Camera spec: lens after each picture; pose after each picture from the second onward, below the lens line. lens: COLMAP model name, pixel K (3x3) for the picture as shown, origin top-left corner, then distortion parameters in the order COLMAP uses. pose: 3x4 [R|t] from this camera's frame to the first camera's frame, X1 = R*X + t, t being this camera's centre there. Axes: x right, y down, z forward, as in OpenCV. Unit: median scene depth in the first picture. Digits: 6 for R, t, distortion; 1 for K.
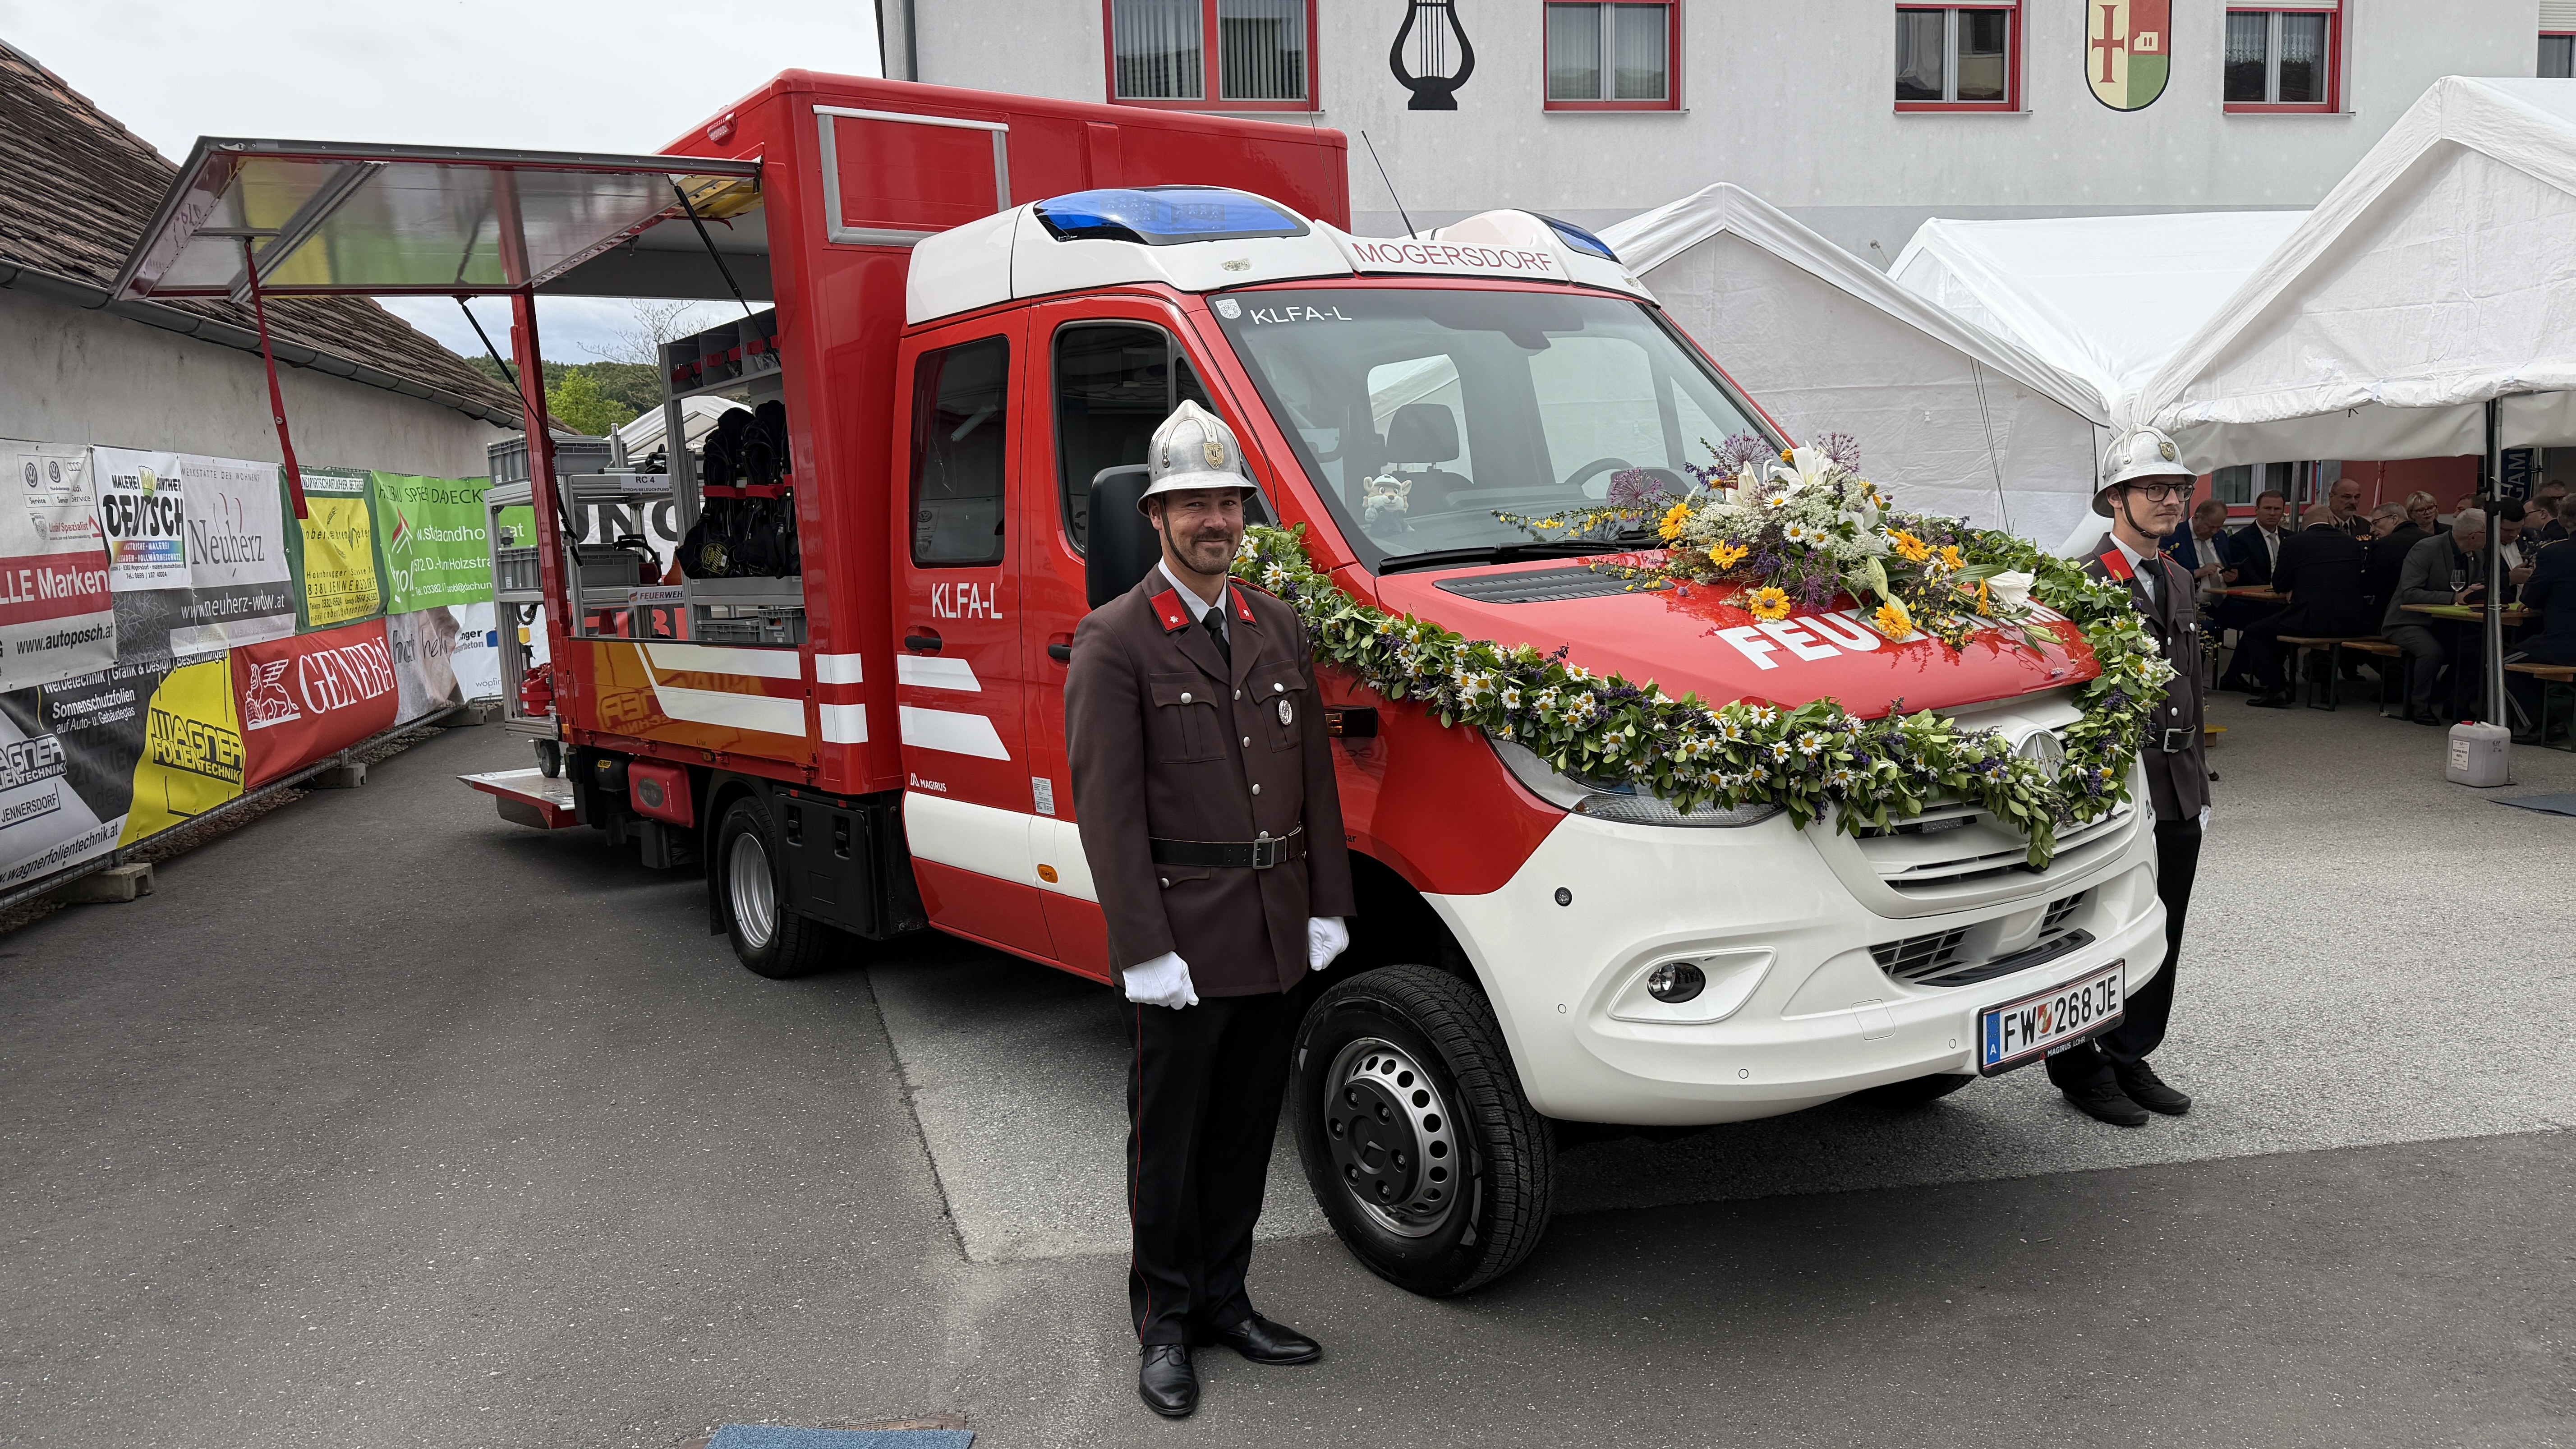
lens RADIAL K [[1808.2, 0, 1288.0], [0, 1808.2, 724.5], [0, 0, 1]] dist [0.064593, -0.075185]
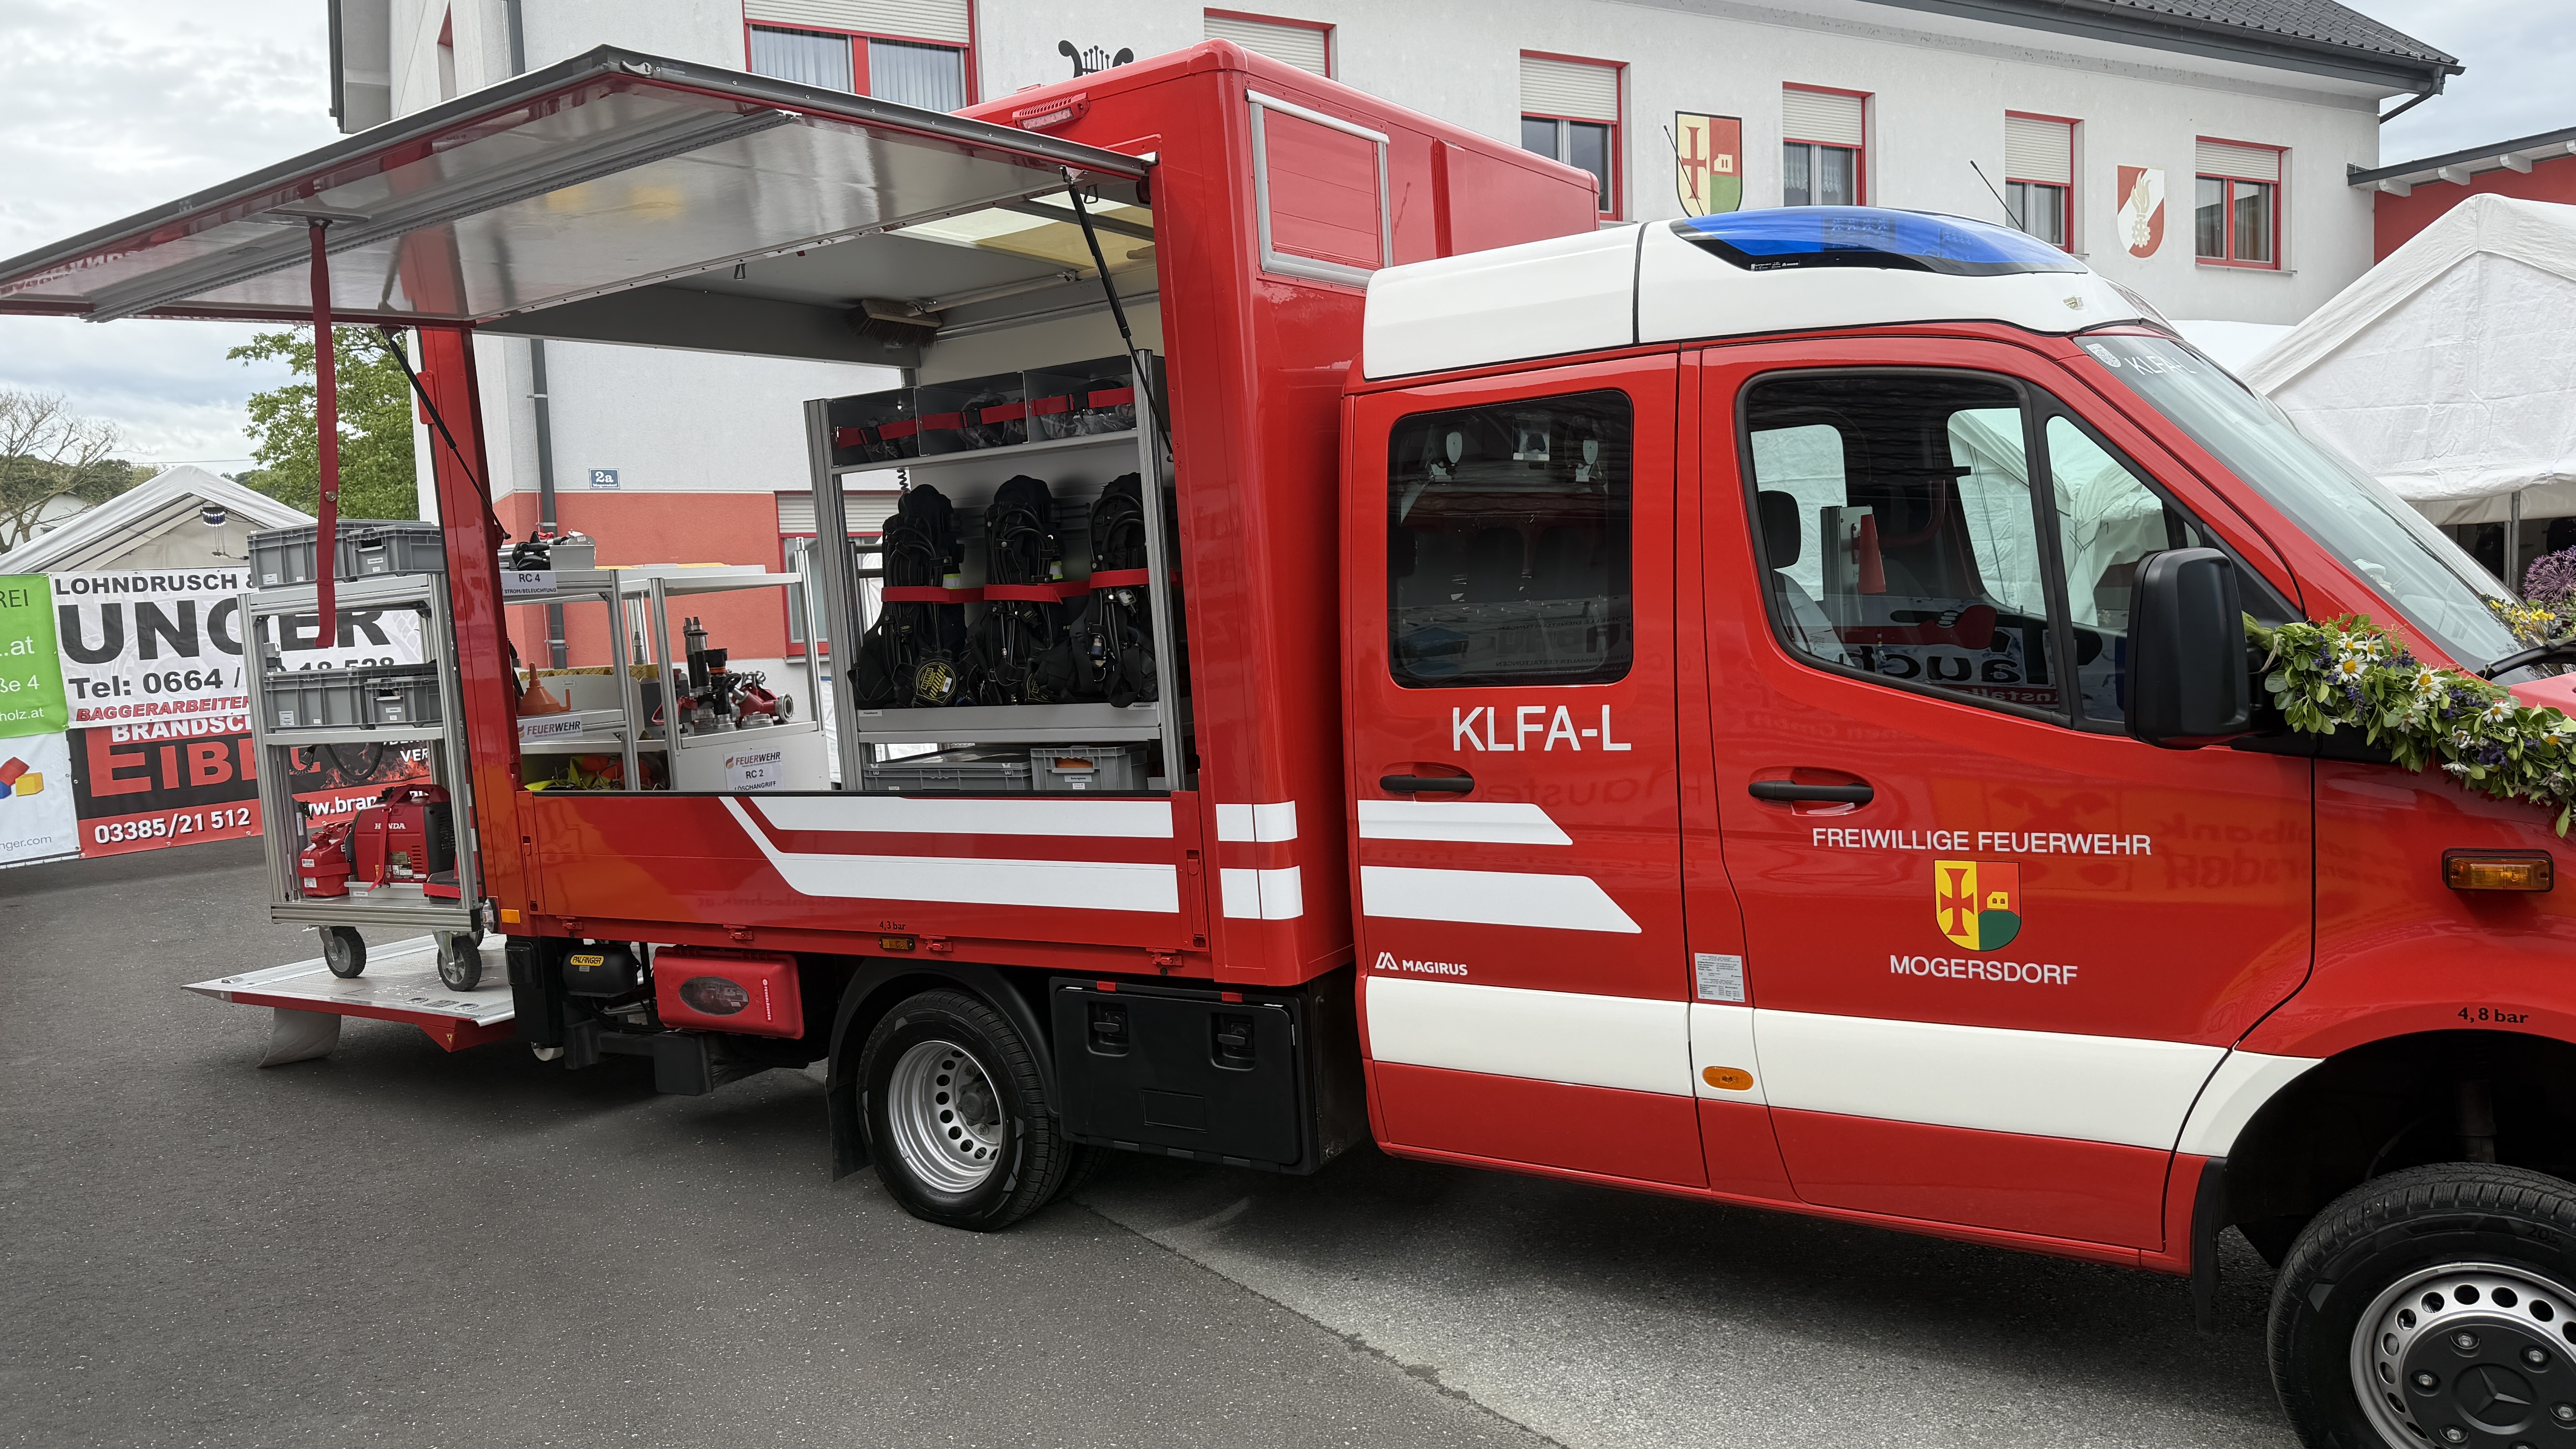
lens RADIAL K [[1808.2, 0, 1288.0], [0, 1808.2, 724.5], [0, 0, 1]] dist [0.064593, -0.075185]
pose [[0.942928, -0.038058, 0.330815, -0.492171], [0.053796, 0.997808, -0.038545, -0.042279], [-0.328623, 0.054142, 0.942908, 0.280647]]
